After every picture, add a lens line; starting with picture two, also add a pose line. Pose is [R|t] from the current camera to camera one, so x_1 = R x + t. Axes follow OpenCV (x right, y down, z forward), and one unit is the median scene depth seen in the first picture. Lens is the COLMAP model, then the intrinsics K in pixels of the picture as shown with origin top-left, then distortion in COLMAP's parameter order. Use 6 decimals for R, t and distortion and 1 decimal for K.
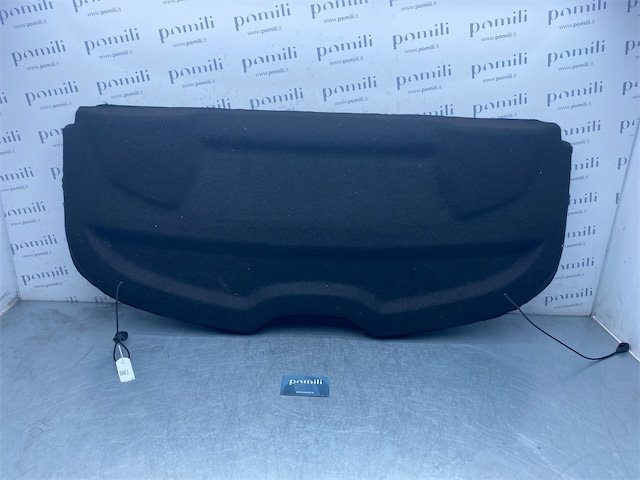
lens RADIAL K [[496.7, 0, 318.9], [0, 496.7, 237.0], [0, 0, 1]] dist [0.025093, -0.024257]
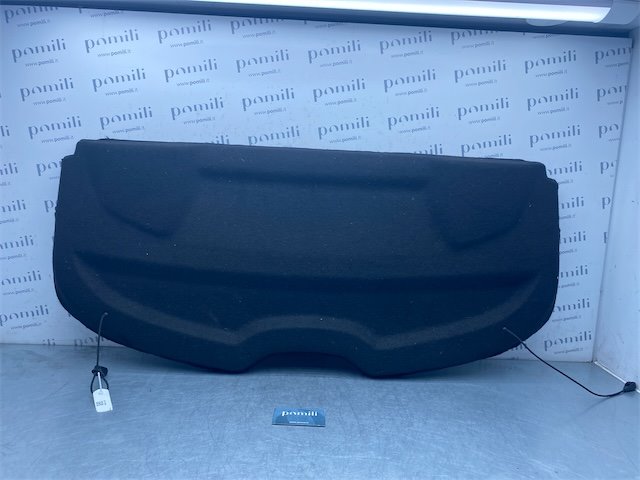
lens RADIAL K [[496.7, 0, 321.3], [0, 496.7, 240.1], [0, 0, 1]] dist [0.025093, -0.024257]
pose [[0.999408, 0.009996, 0.032921, -0.017931], [-0.002859, 0.977686, -0.210053, 0.154473], [-0.034286, 0.209834, 0.977136, 0.025156]]
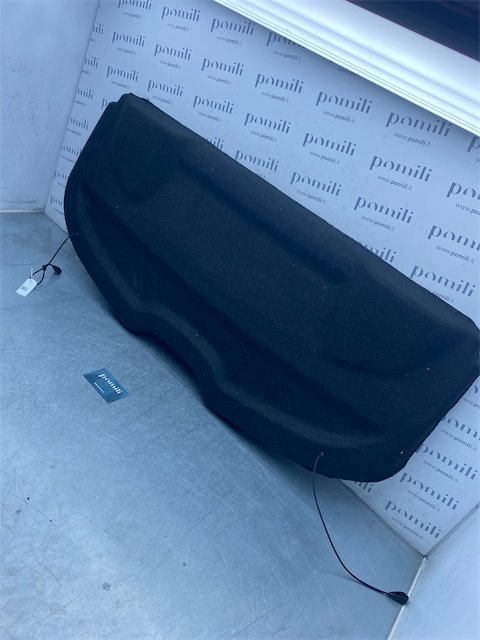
lens RADIAL K [[496.7, 0, 239.0], [0, 496.7, 318.0], [0, 0, 1]] dist [0.025093, -0.024257]
pose [[0.727912, 0.569404, -0.381998, 0.479451], [-0.561823, 0.814669, 0.143766, -0.138872], [0.393063, 0.109966, 0.912912, 0.065828]]
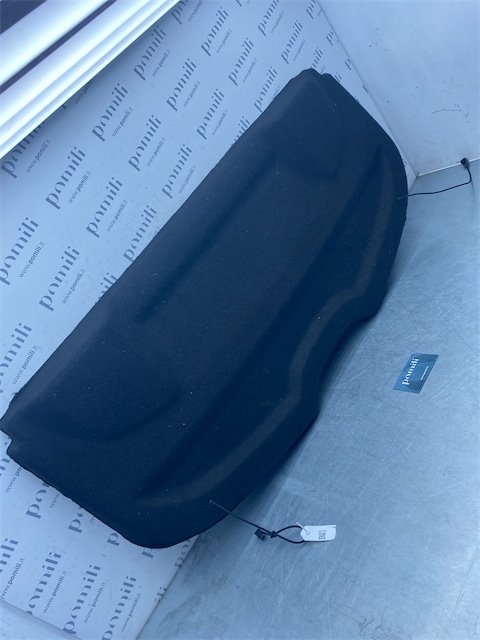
lens RADIAL K [[496.7, 0, 239.0], [0, 496.7, 324.7], [0, 0, 1]] dist [0.025093, -0.024257]
pose [[0.508642, -0.775251, 0.374526, -0.460844], [0.792410, 0.591638, 0.148493, -0.172673], [-0.336703, 0.221248, 0.915249, 0.155235]]
